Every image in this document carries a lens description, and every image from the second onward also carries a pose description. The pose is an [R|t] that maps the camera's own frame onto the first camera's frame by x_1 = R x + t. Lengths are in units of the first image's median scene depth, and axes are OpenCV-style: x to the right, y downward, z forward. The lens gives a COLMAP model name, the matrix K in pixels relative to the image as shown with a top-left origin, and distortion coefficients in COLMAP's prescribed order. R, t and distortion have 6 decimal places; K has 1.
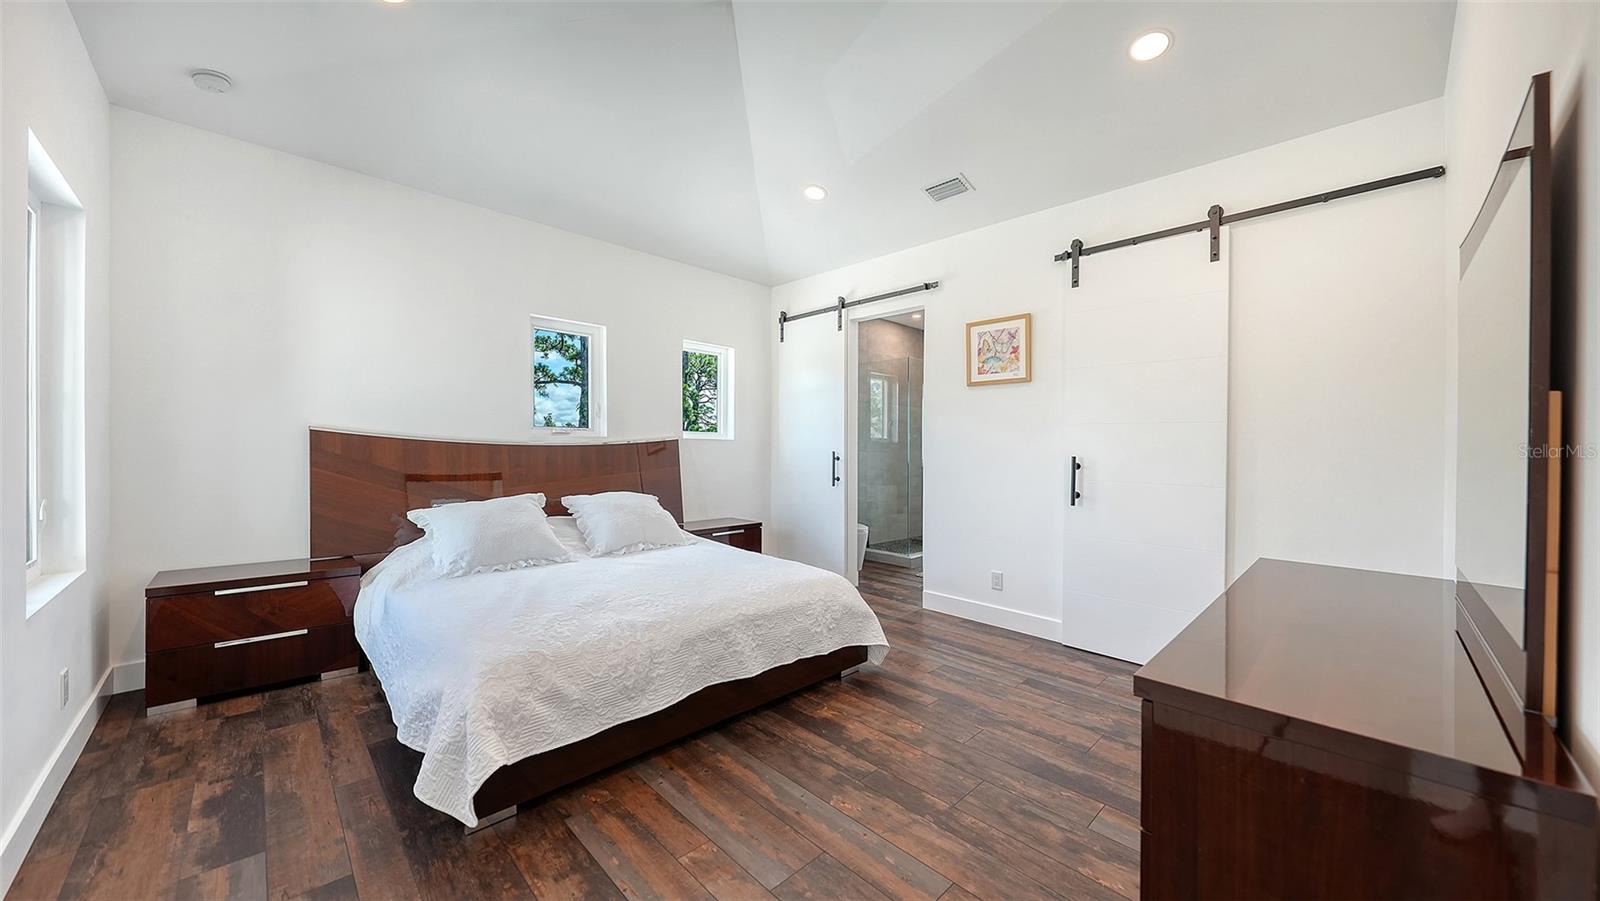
lens RADIAL K [[561.1, 0, 794.6], [0, 561.1, 447.3], [0, 0, 1]] dist [0.000121, 0.000036]
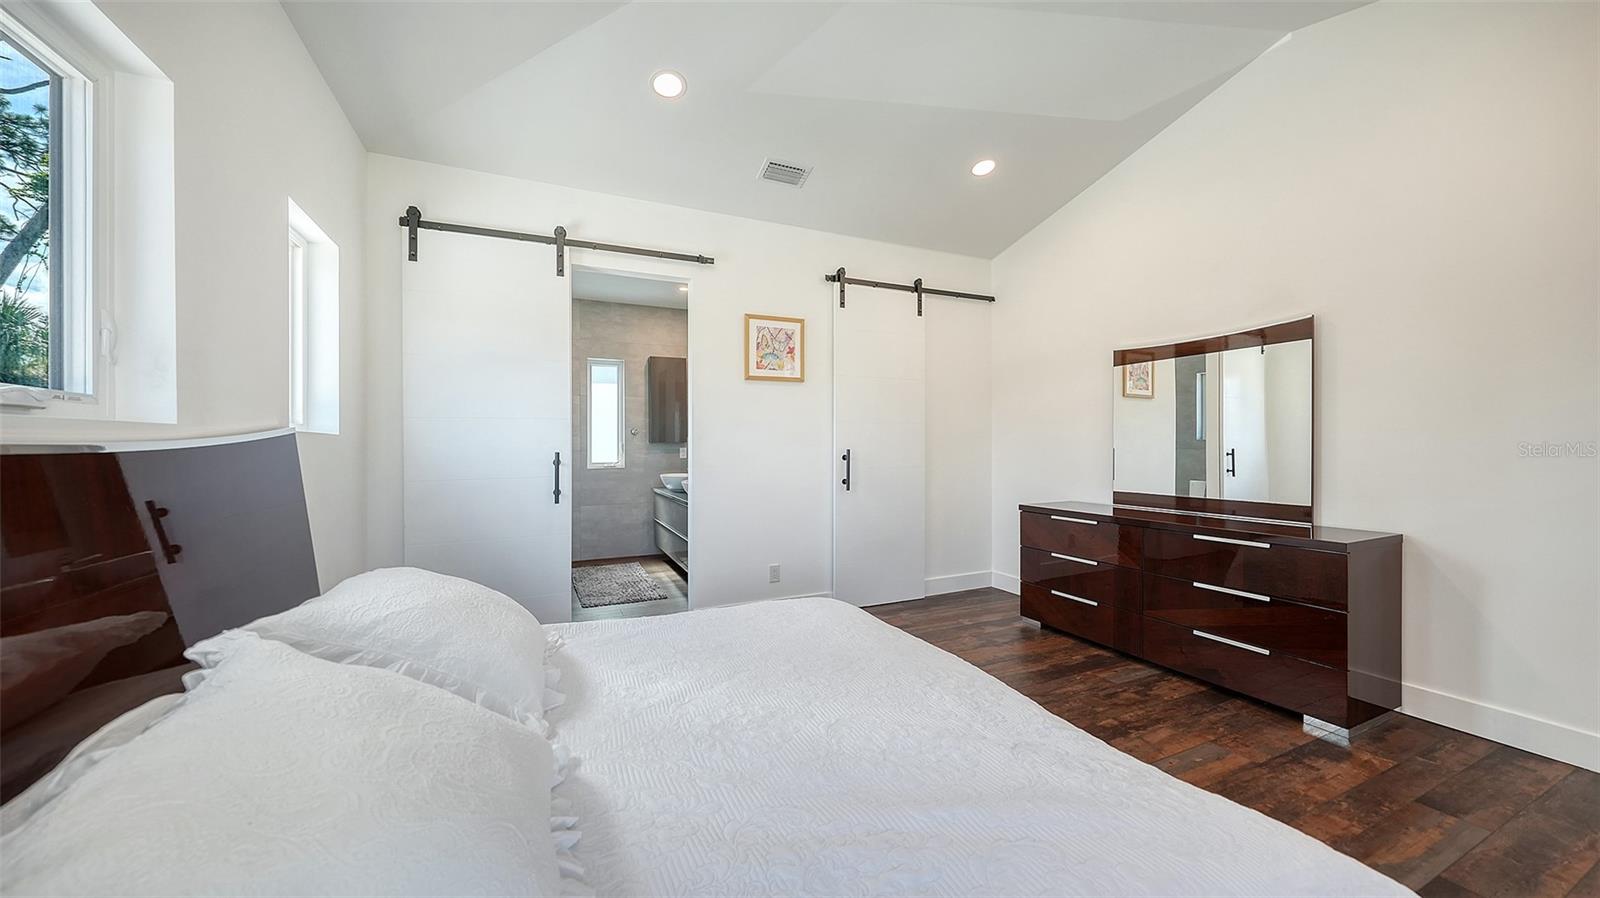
lens RADIAL K [[559.3, 0, 794.7], [0, 559.3, 442.2], [0, 0, 1]] dist [-0.002106, -0.000230]
pose [[0.337728, -0.012885, 0.941156, -0.589912], [0.008598, 0.999907, 0.010604, -0.011234], [-0.941205, 0.004511, 0.337807, 0.624617]]
